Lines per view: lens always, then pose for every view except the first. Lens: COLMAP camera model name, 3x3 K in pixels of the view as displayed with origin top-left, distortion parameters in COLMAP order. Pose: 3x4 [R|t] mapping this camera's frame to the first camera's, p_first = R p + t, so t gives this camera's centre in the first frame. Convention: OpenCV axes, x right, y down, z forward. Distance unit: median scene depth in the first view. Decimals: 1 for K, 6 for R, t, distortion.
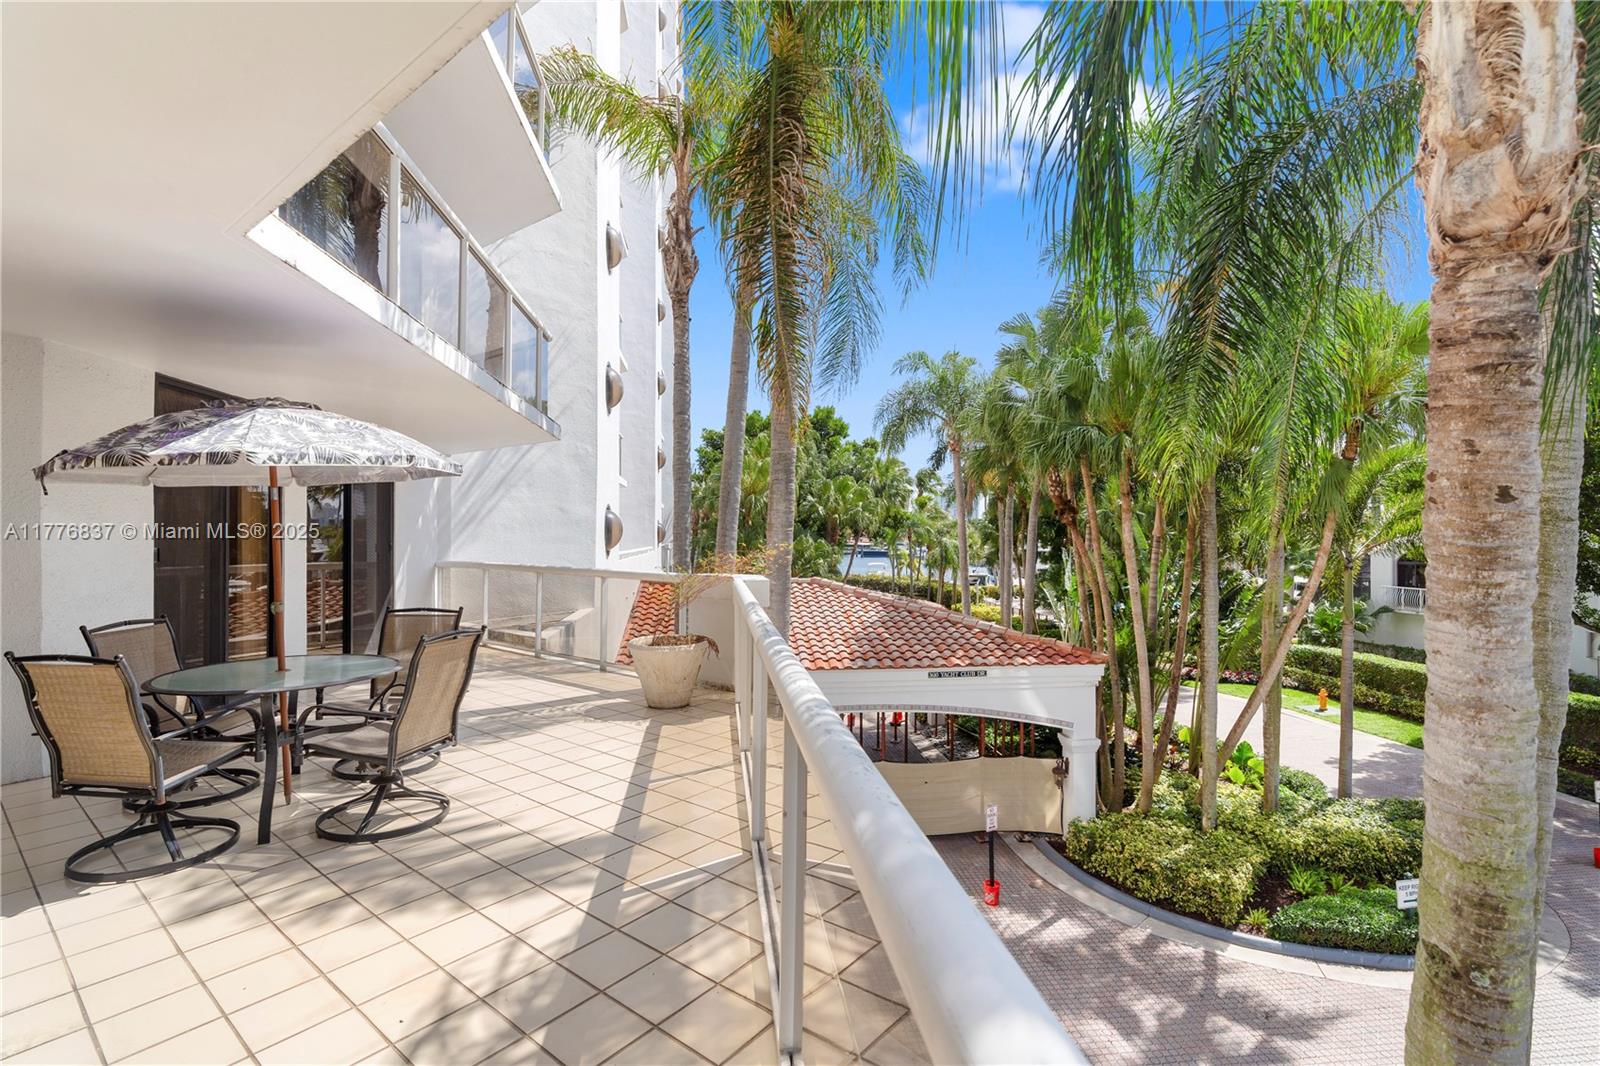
lens RADIAL K [[732.8, 0, 793.8], [0, 732.8, 531.4], [0, 0, 1]] dist [0.017056, 0.000223]
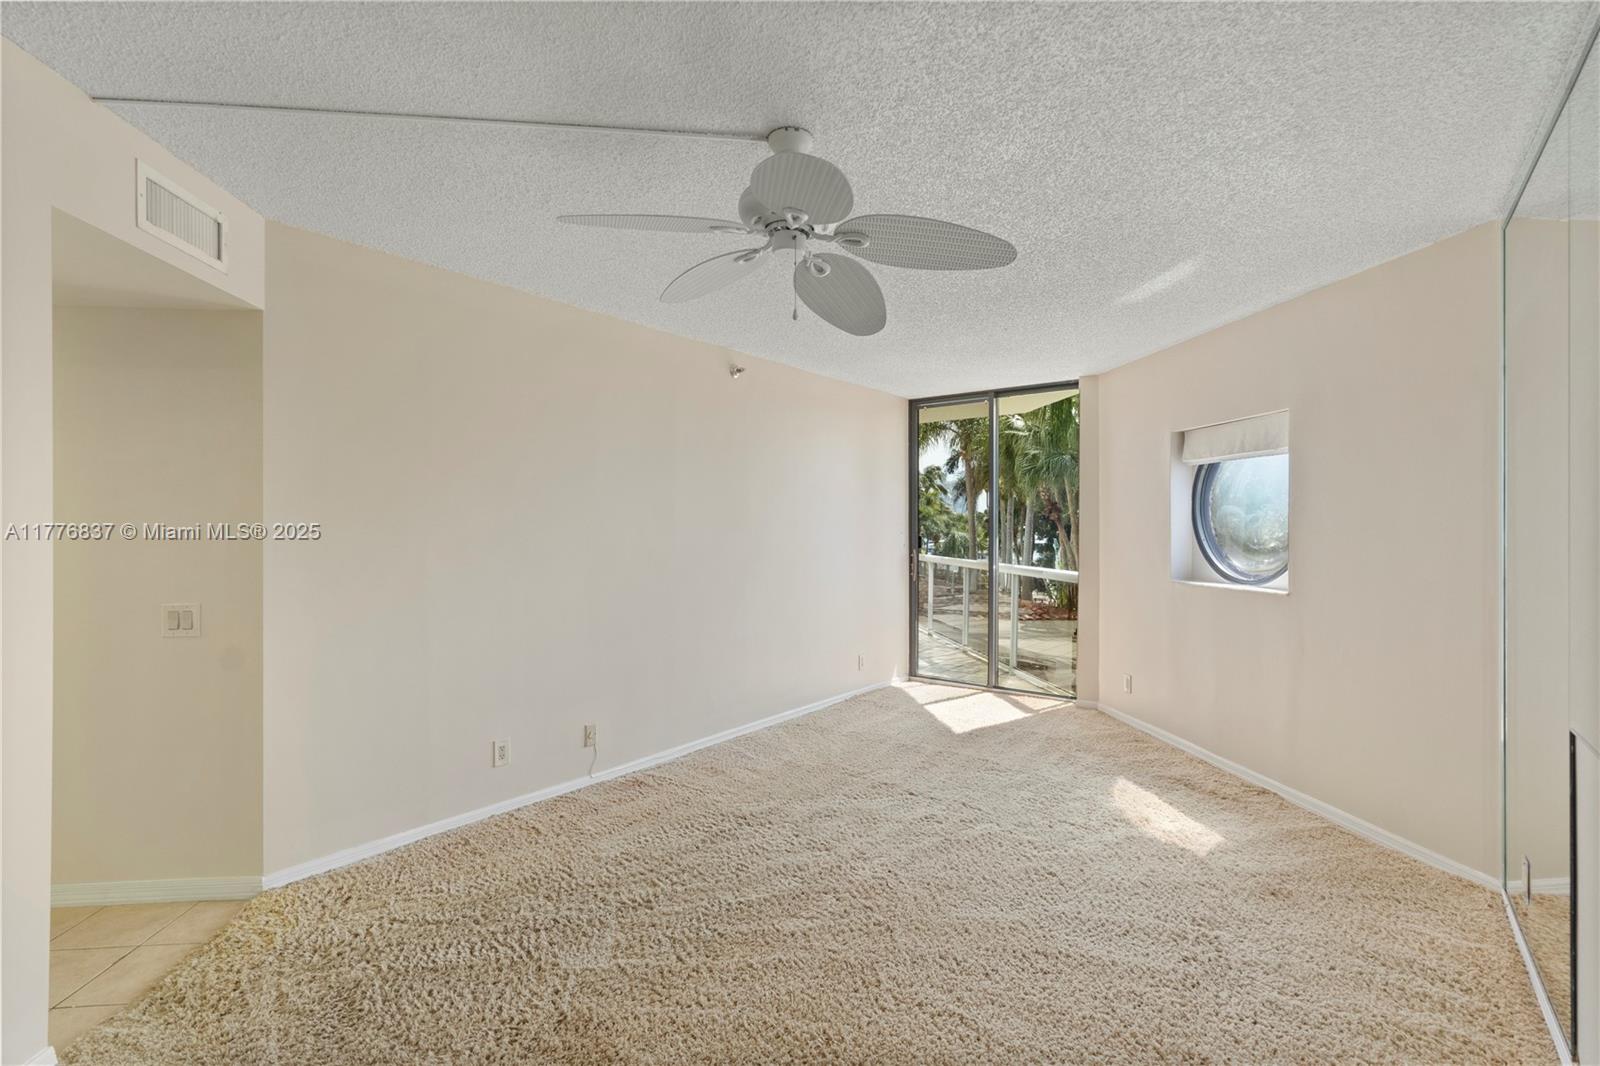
lens RADIAL K [[718.7, 0, 806.5], [0, 718.7, 523.3], [0, 0, 1]] dist [-0.000487, 0.000078]
pose [[0.999921, 0.001320, 0.012479, -0.043613], [-0.001313, 0.999999, -0.000579, -0.001617], [-0.012480, 0.000563, 0.999922, -0.138444]]
